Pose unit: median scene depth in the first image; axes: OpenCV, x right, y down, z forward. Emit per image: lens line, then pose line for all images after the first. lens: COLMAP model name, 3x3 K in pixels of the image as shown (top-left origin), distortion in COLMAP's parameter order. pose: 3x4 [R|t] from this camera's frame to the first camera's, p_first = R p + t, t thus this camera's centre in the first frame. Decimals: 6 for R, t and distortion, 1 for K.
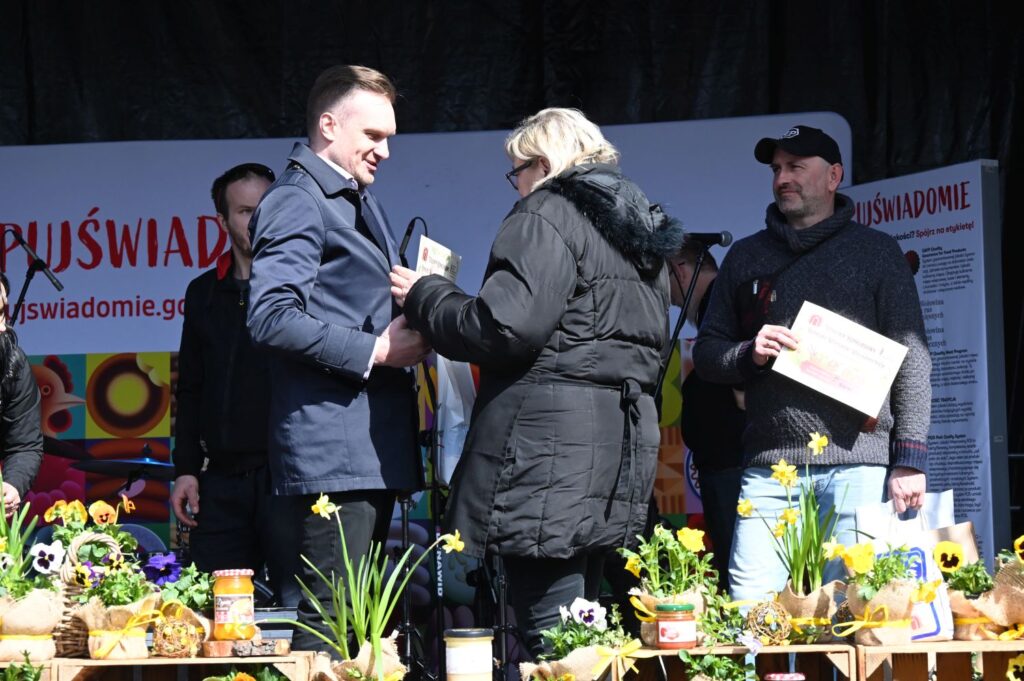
lens RADIAL K [[2151.7, 0, 503.5], [0, 2151.7, 306.4], [0, 0, 1]] dist [-0.030181, 0.000000]
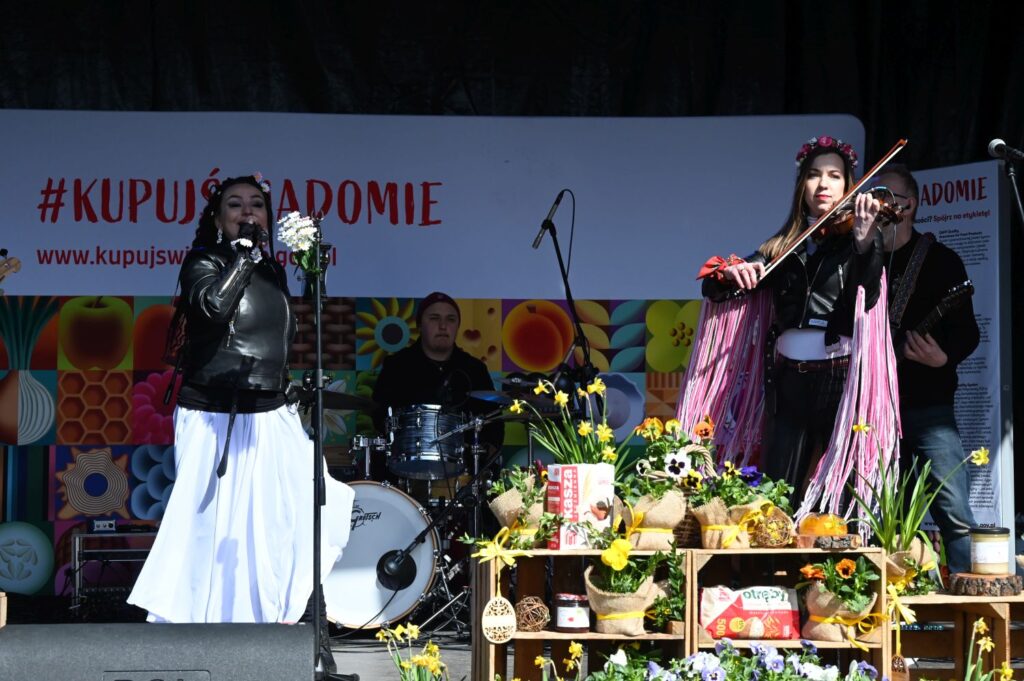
lens RADIAL K [[1855.6, 0, 515.7], [0, 1855.6, 347.8], [0, 0, 1]] dist [-0.085647, 0.000000]
pose [[0.989712, 0.026766, 0.140547, -0.432604], [-0.032669, 0.998671, 0.039863, 0.012708], [-0.139293, -0.044045, 0.989271, -0.011396]]
